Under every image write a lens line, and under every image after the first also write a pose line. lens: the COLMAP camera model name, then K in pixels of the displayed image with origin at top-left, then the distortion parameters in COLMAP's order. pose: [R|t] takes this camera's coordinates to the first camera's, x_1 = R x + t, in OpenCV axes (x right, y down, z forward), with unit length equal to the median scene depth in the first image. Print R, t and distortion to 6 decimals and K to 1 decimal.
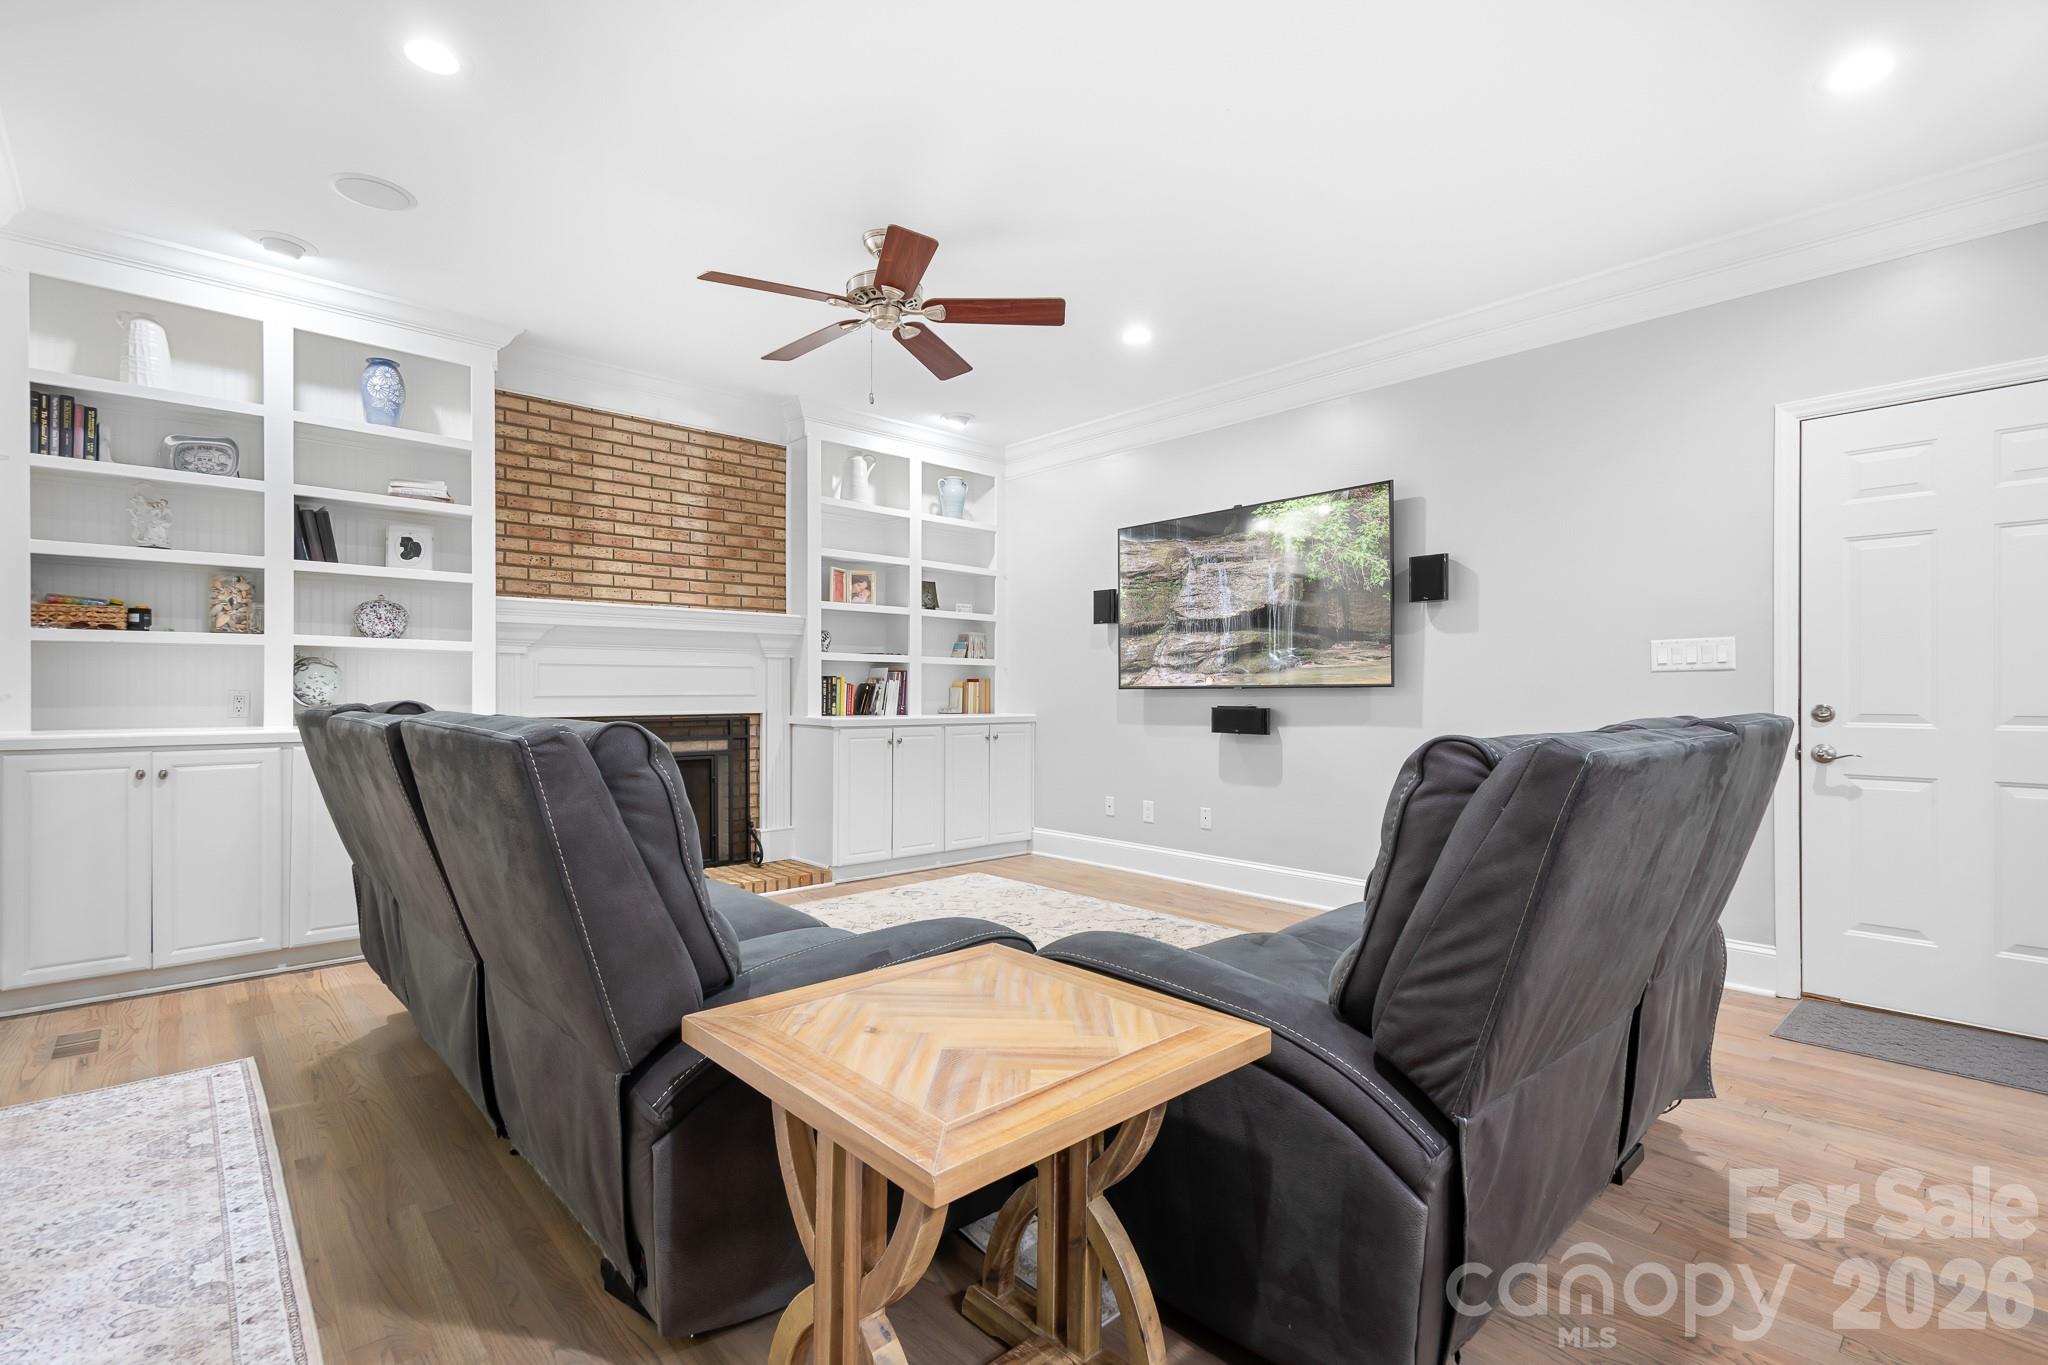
lens RADIAL K [[905.9, 0, 968.2], [0, 905.9, 693.1], [0, 0, 1]] dist [0.004277, -0.000504]
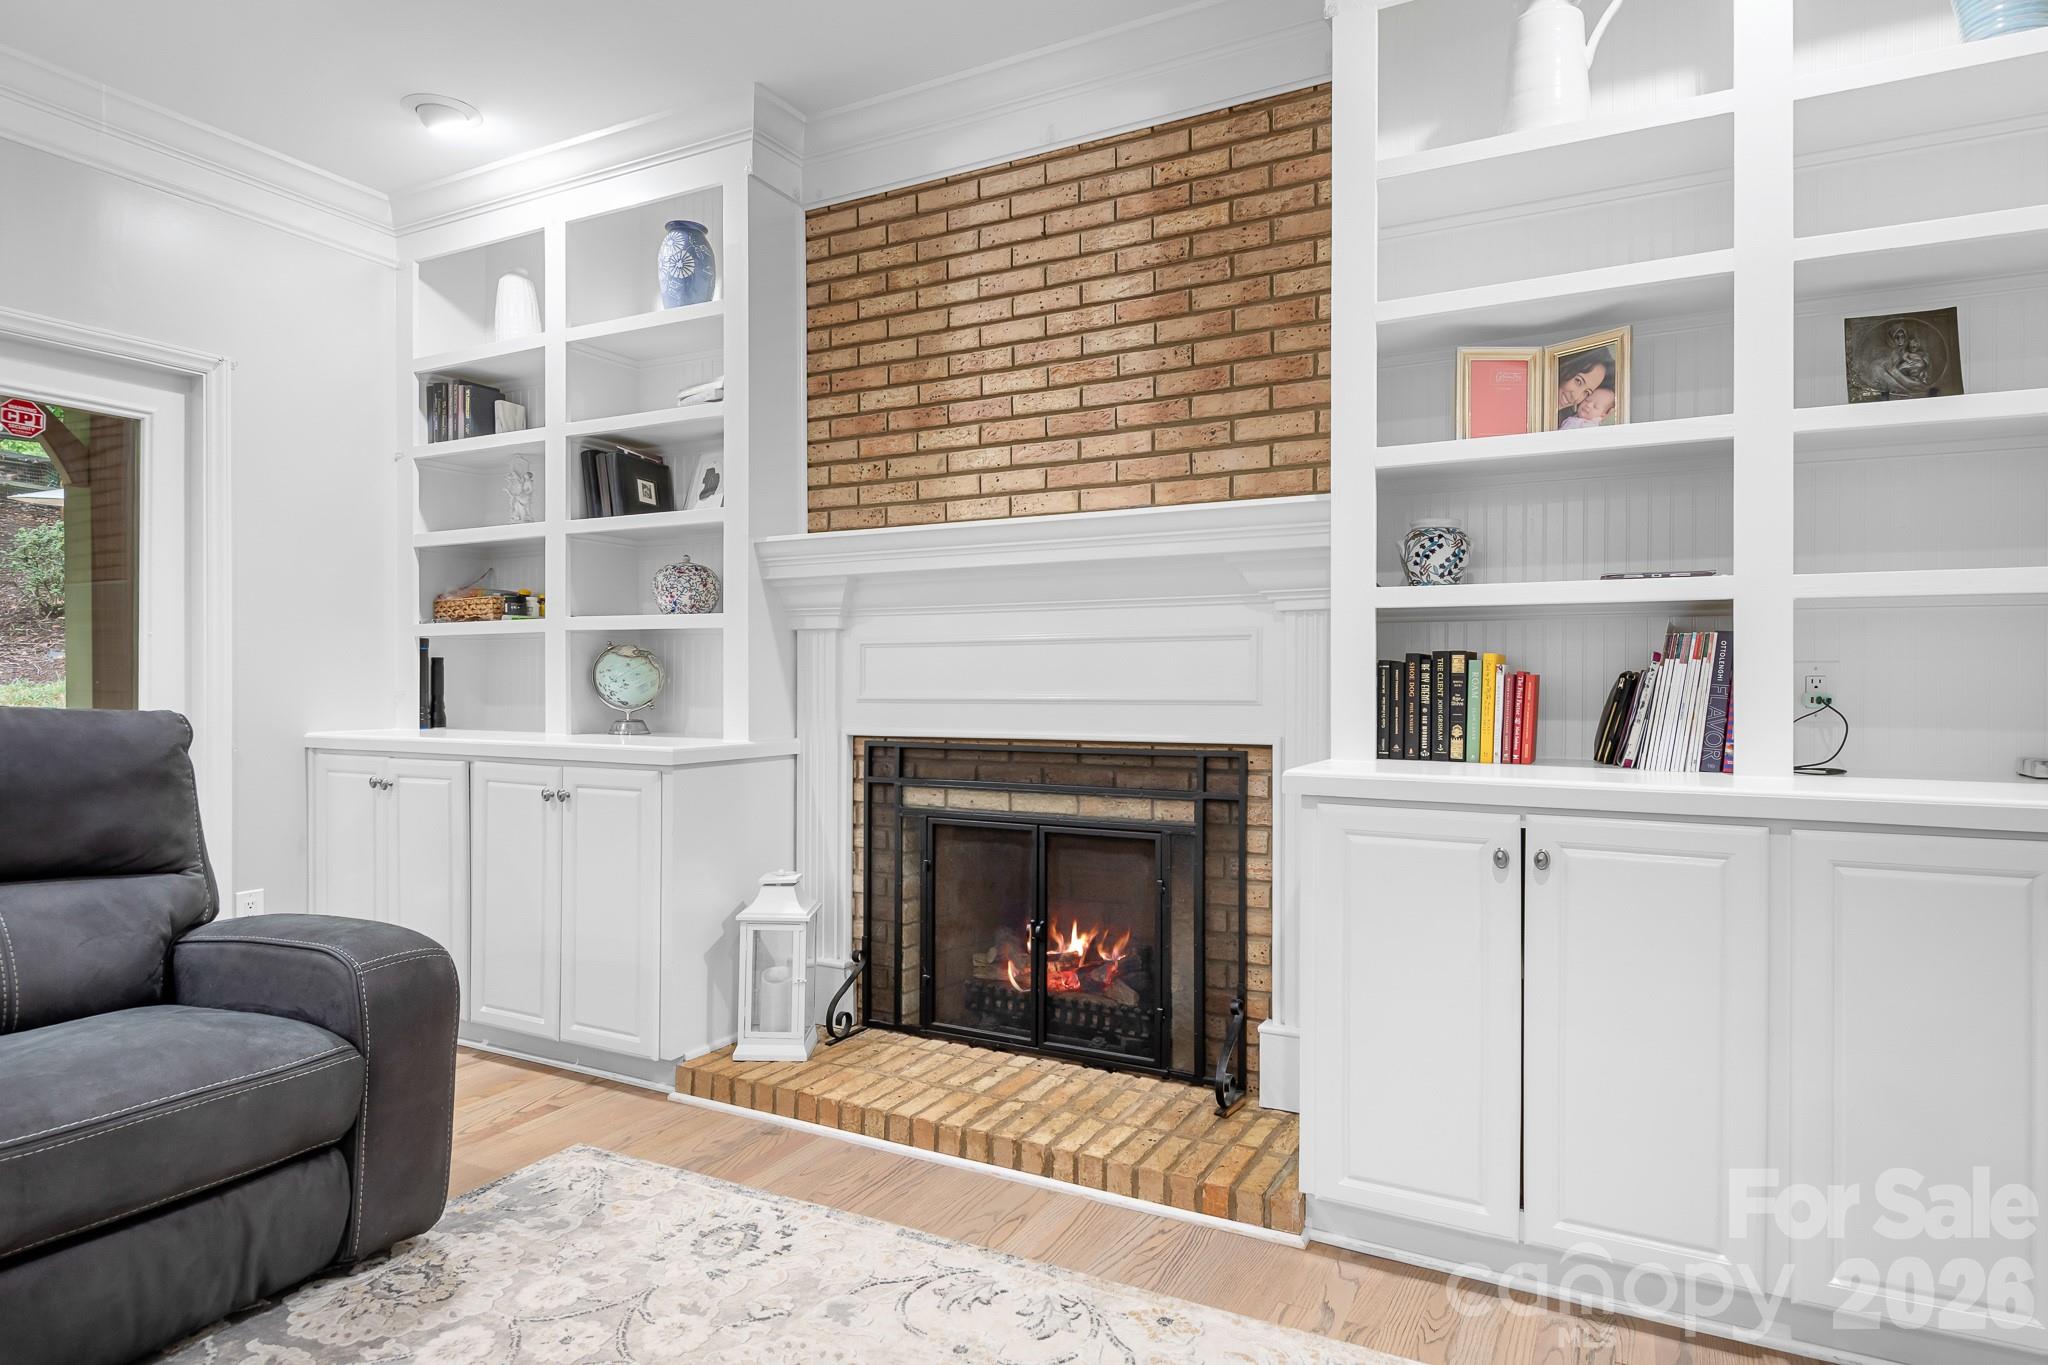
lens RADIAL K [[1165.1, 0, 1042.0], [0, 1165.1, 693.4], [0, 0, 1]] dist [0.017610, -0.001592]
pose [[0.348136, 0.002514, -0.937441, 0.264394], [-0.007164, 0.999974, 0.000022, -0.001019], [0.937417, 0.006708, 0.348145, 0.786228]]
